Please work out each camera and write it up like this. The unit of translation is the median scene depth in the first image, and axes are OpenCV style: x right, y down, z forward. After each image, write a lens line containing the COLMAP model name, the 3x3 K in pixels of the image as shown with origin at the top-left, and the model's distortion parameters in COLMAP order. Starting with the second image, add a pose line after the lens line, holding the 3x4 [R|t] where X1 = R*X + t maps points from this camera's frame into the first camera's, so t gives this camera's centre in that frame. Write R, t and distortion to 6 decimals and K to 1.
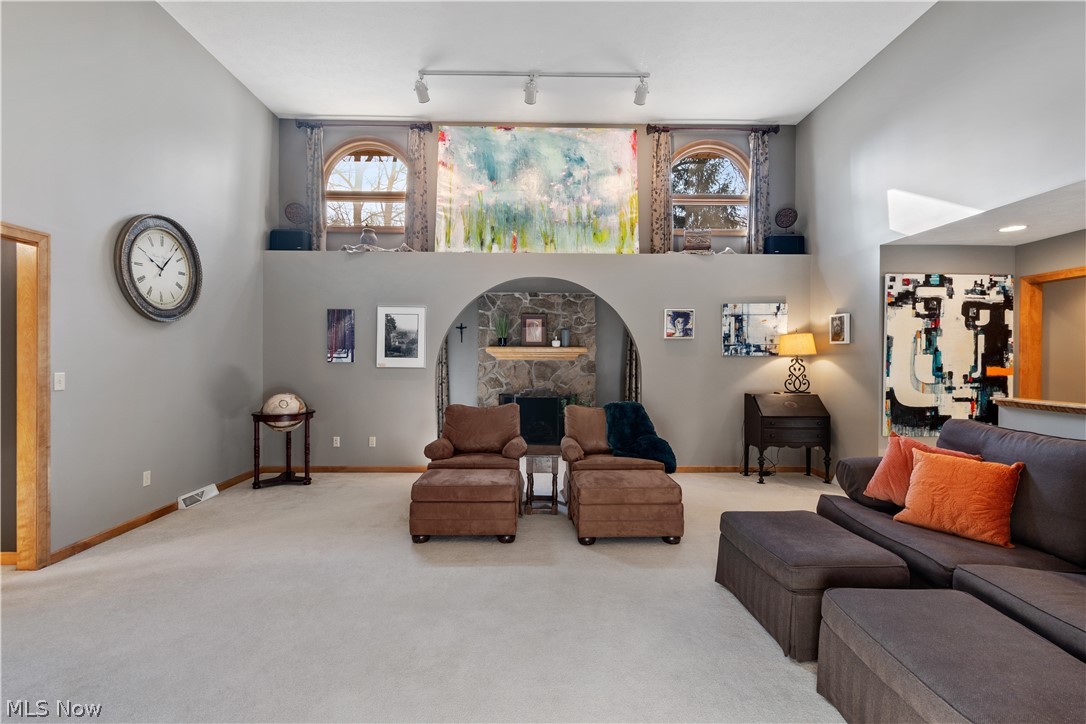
lens RADIAL K [[482.9, 0, 538.3], [0, 482.9, 356.3], [0, 0, 1]] dist [0.001723, 0.000065]
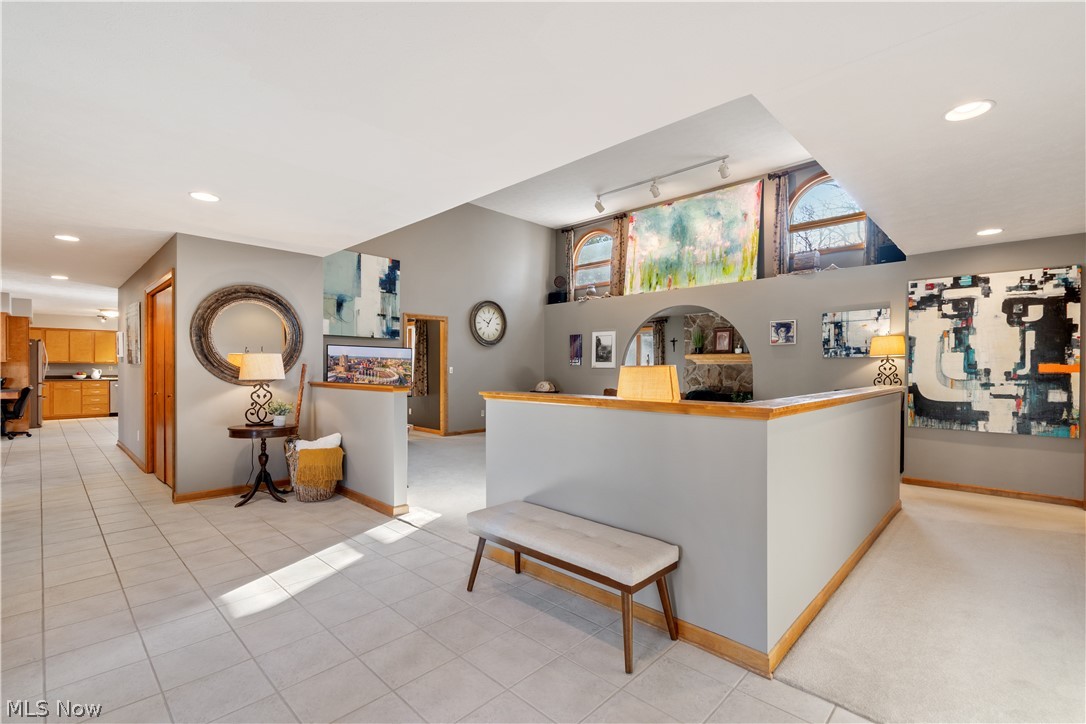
lens RADIAL K [[482.9, 0, 541.7], [0, 482.9, 366.3], [0, 0, 1]] dist [0.001723, 0.000065]
pose [[0.705814, -0.004173, -0.708384, 0.736663], [0.001590, 0.999989, -0.004306, 0.024175], [0.708395, 0.001913, 0.705814, -0.316625]]
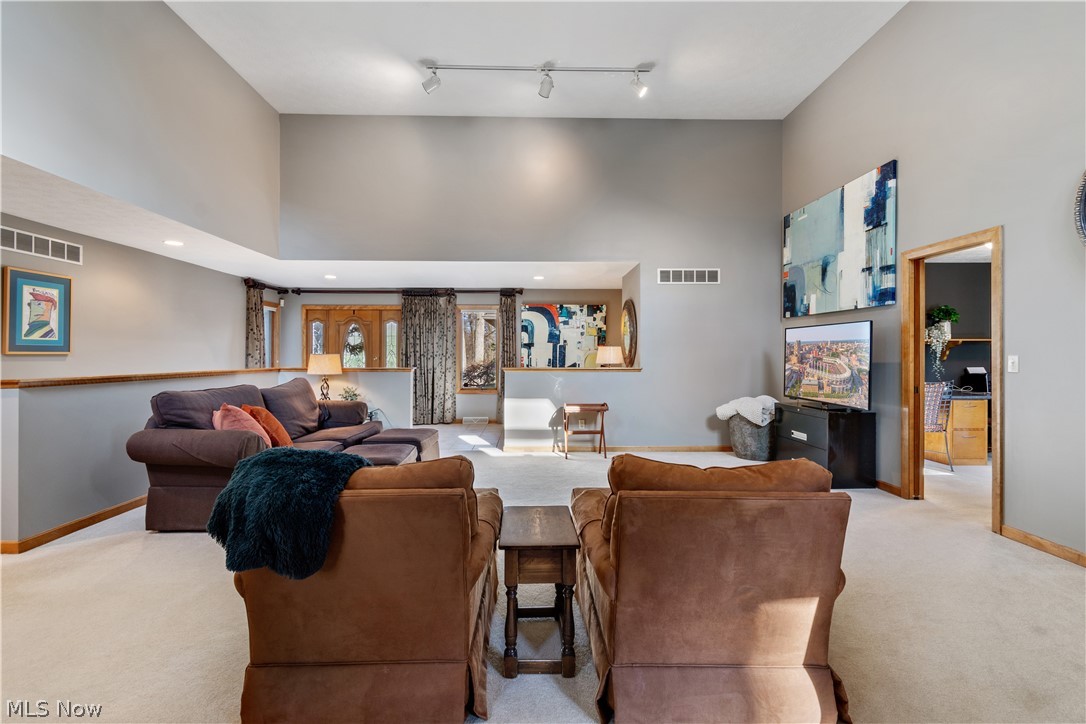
lens RADIAL K [[482.9, 0, 542.9], [0, 482.9, 355.6], [0, 0, 1]] dist [0.001723, 0.000065]
pose [[-0.999873, -0.007001, -0.014315, 0.008972], [-0.006997, 0.999975, -0.000296, 0.022548], [0.014317, -0.000196, -0.999897, 1.136576]]
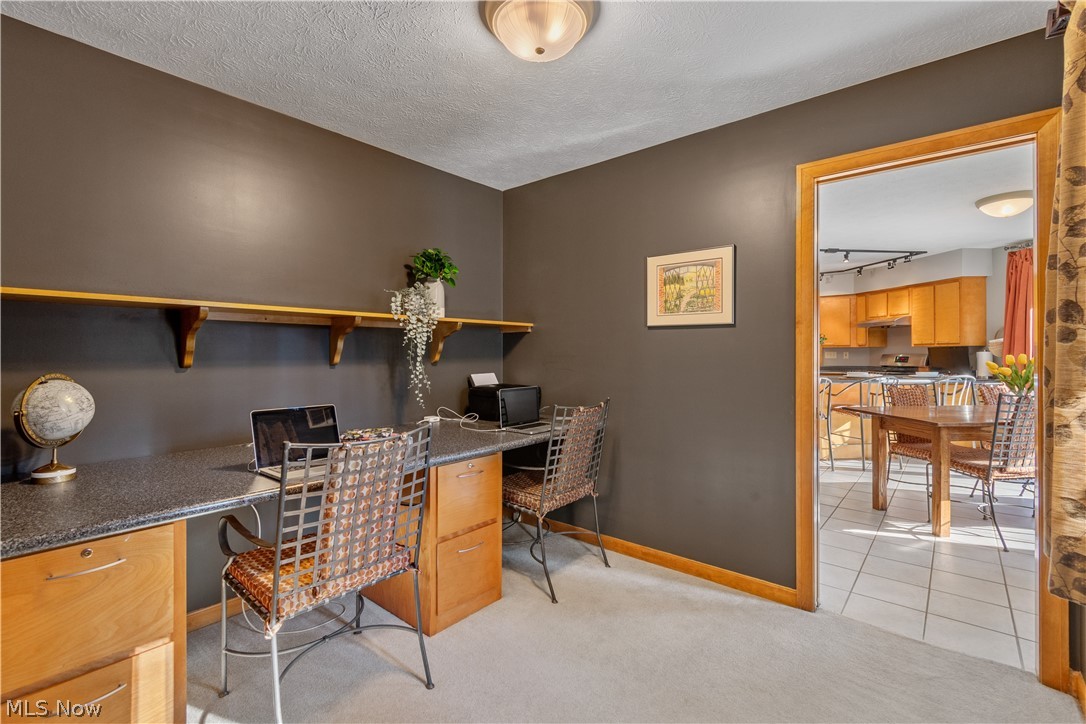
lens RADIAL K [[482.9, 0, 548.9], [0, 482.9, 358.9], [0, 0, 1]] dist [0.001723, 0.000065]
pose [[-0.645102, 0.004581, -0.764082, -0.589265], [-0.000481, 0.999979, 0.006402, 0.019574], [0.764096, 0.004497, -0.645087, 0.495498]]
